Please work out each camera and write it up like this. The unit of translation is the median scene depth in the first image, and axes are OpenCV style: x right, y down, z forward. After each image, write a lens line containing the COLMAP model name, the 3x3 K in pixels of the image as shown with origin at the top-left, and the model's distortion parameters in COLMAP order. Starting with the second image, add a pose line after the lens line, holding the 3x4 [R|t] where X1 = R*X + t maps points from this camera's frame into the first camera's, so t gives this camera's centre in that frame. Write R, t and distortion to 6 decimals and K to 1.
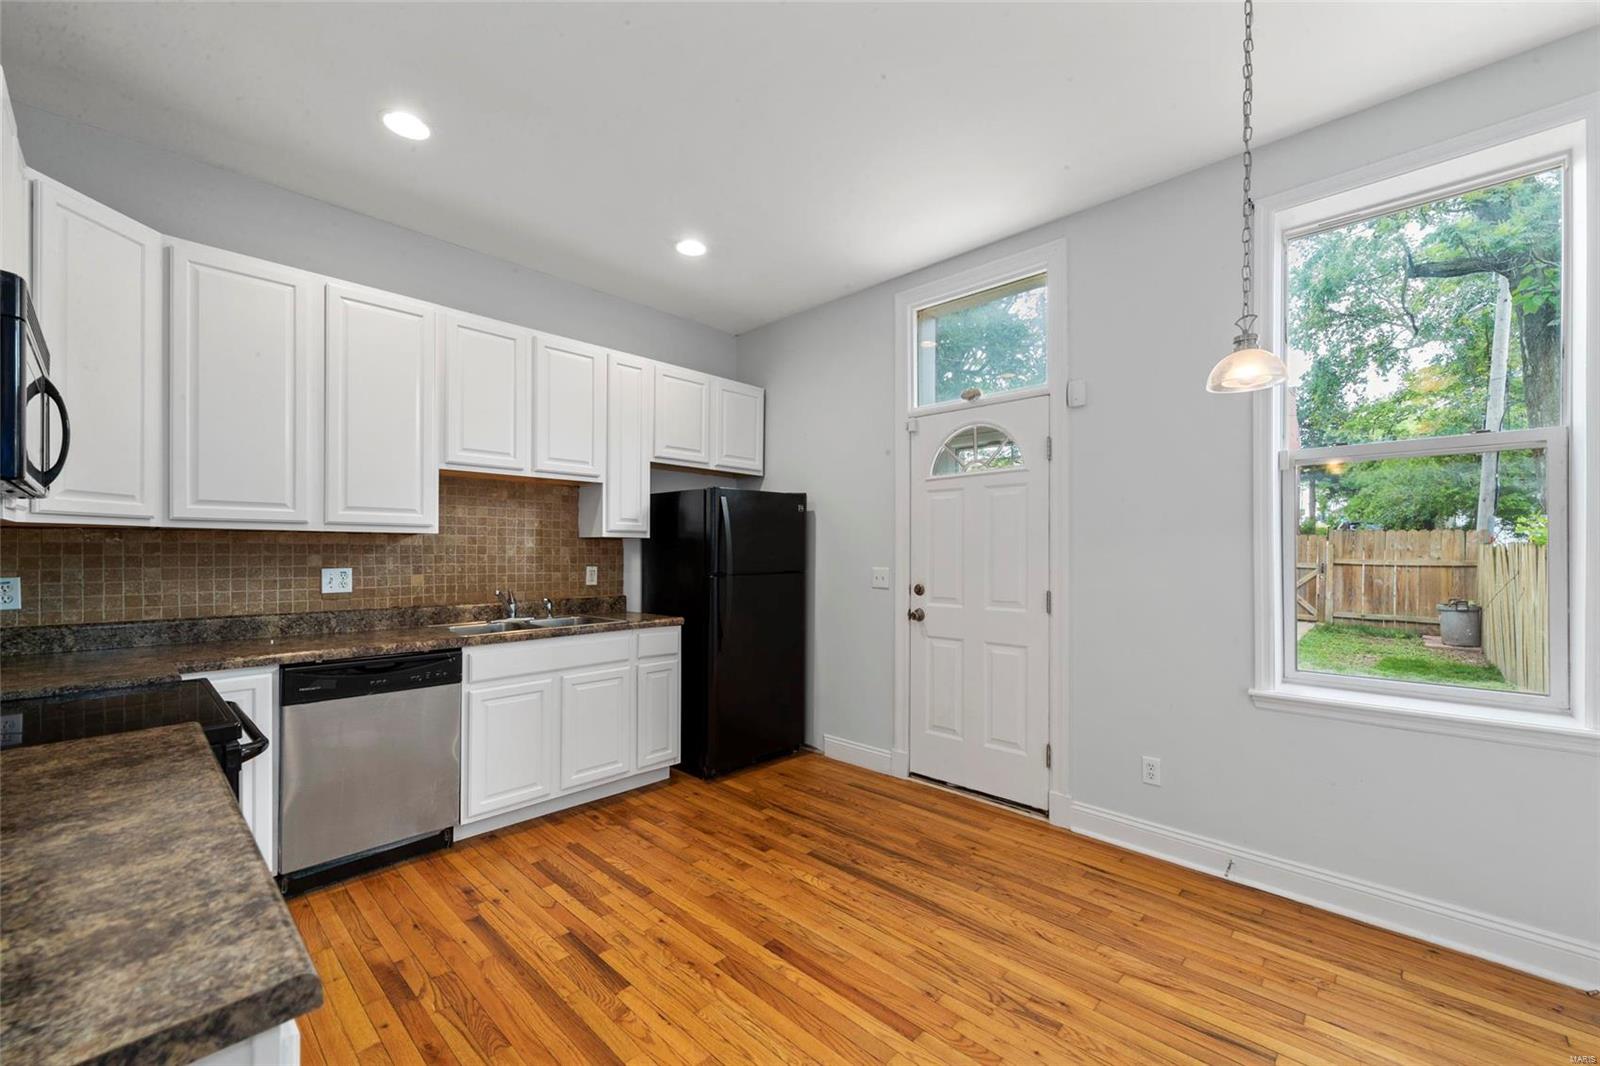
lens RADIAL K [[651.3, 0, 801.4], [0, 651.3, 547.2], [0, 0, 1]] dist [0.008084, -0.000572]
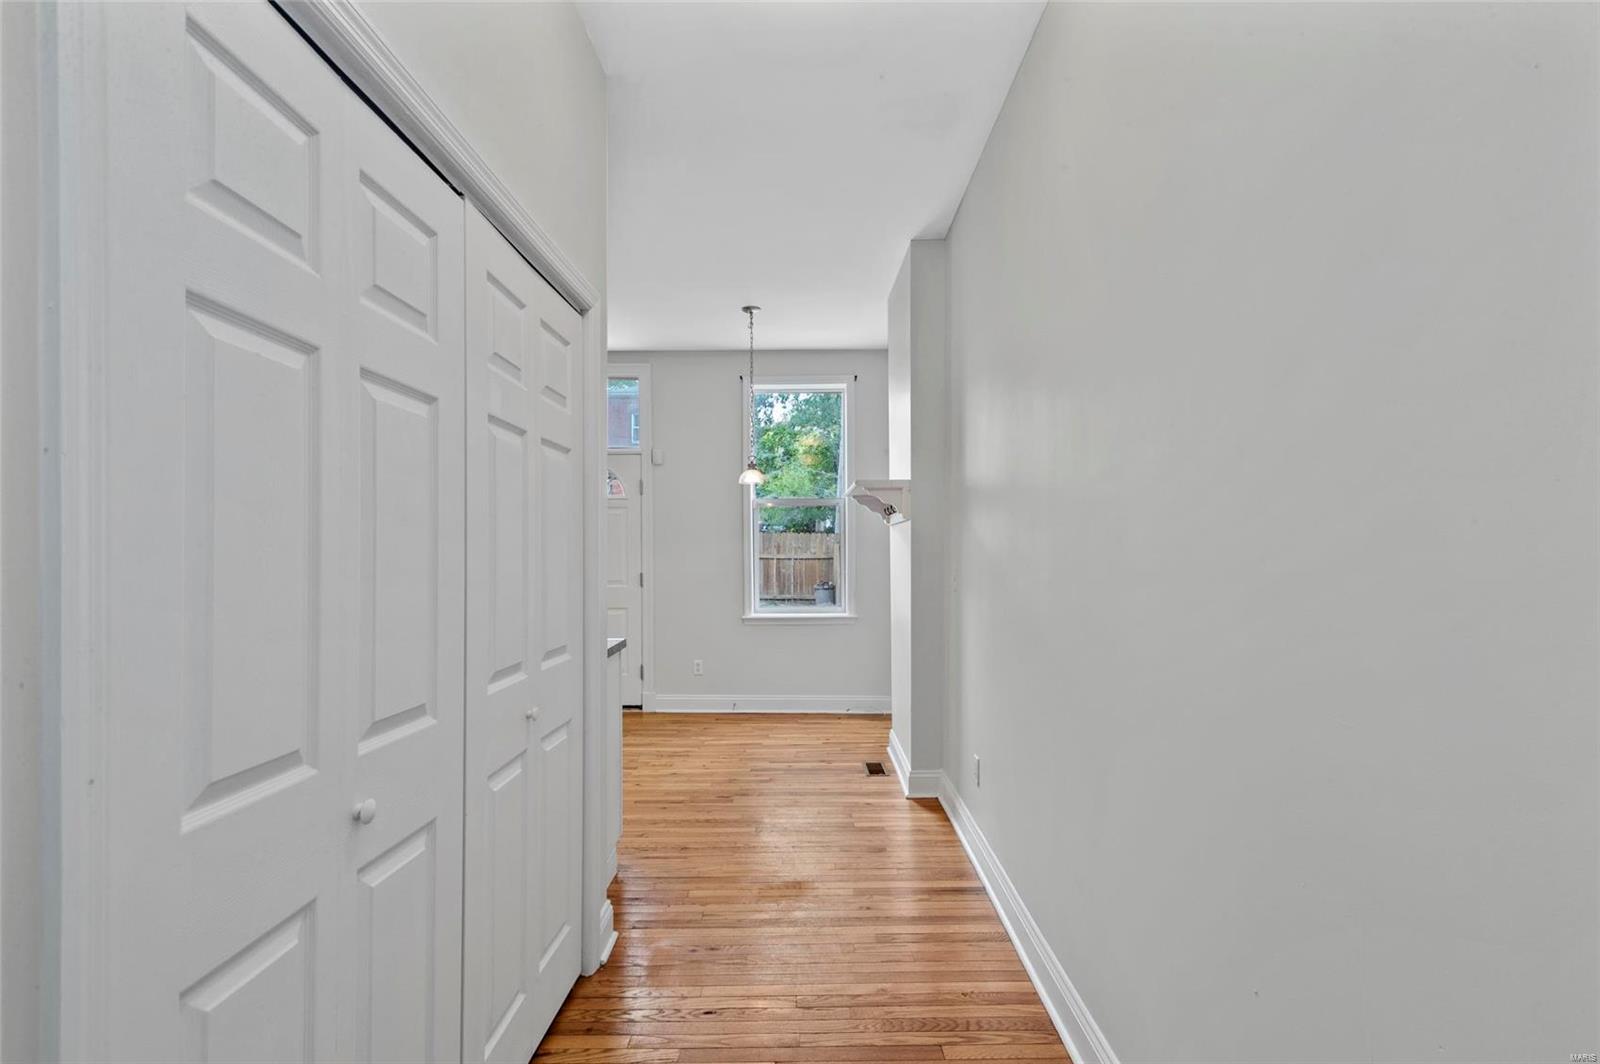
lens RADIAL K [[780.0, 0, 805.1], [0, 780.0, 538.2], [0, 0, 1]] dist [0.000200, 0.000002]
pose [[0.728625, 0.002345, 0.684909, -0.691006], [0.004944, 0.999950, -0.008683, -0.002051], [-0.684896, 0.009713, 0.728577, -0.748126]]
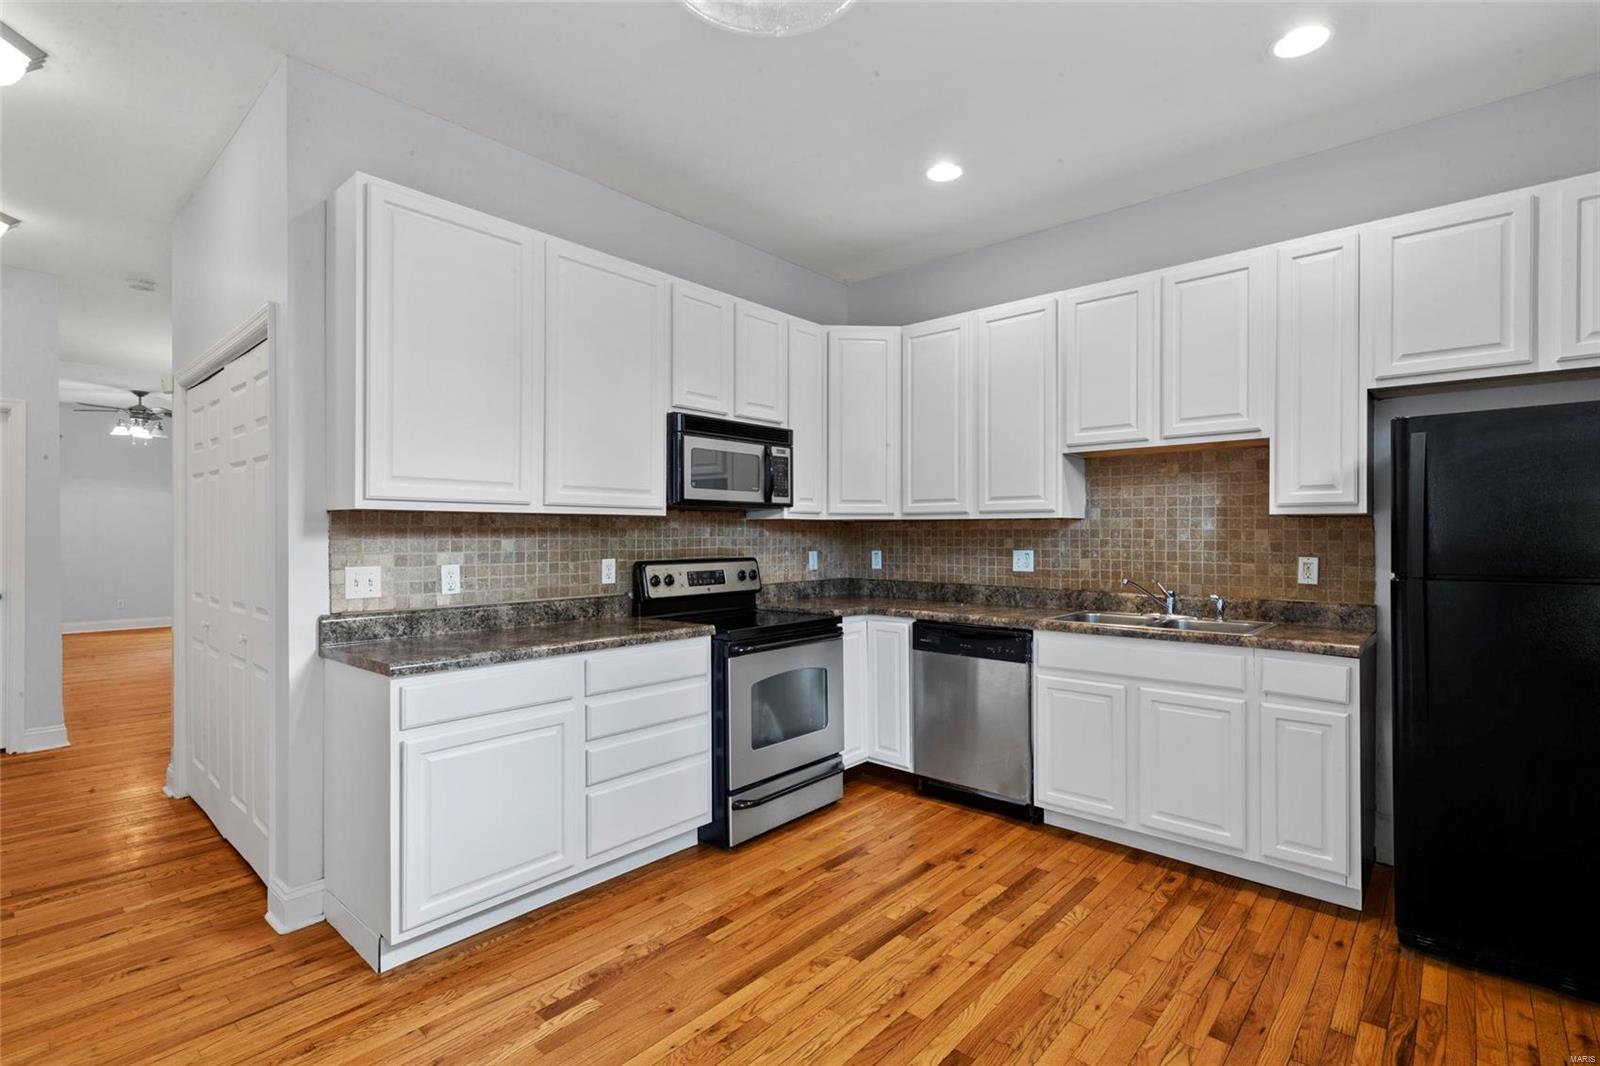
lens RADIAL K [[740.9, 0, 807.1], [0, 740.9, 532.4], [0, 0, 1]] dist [0.015496, -0.000056]
pose [[0.035238, -0.004962, -0.999367, 0.570086], [0.007540, 0.999961, -0.004699, 0.003961], [0.999350, -0.007369, 0.035274, 0.559054]]
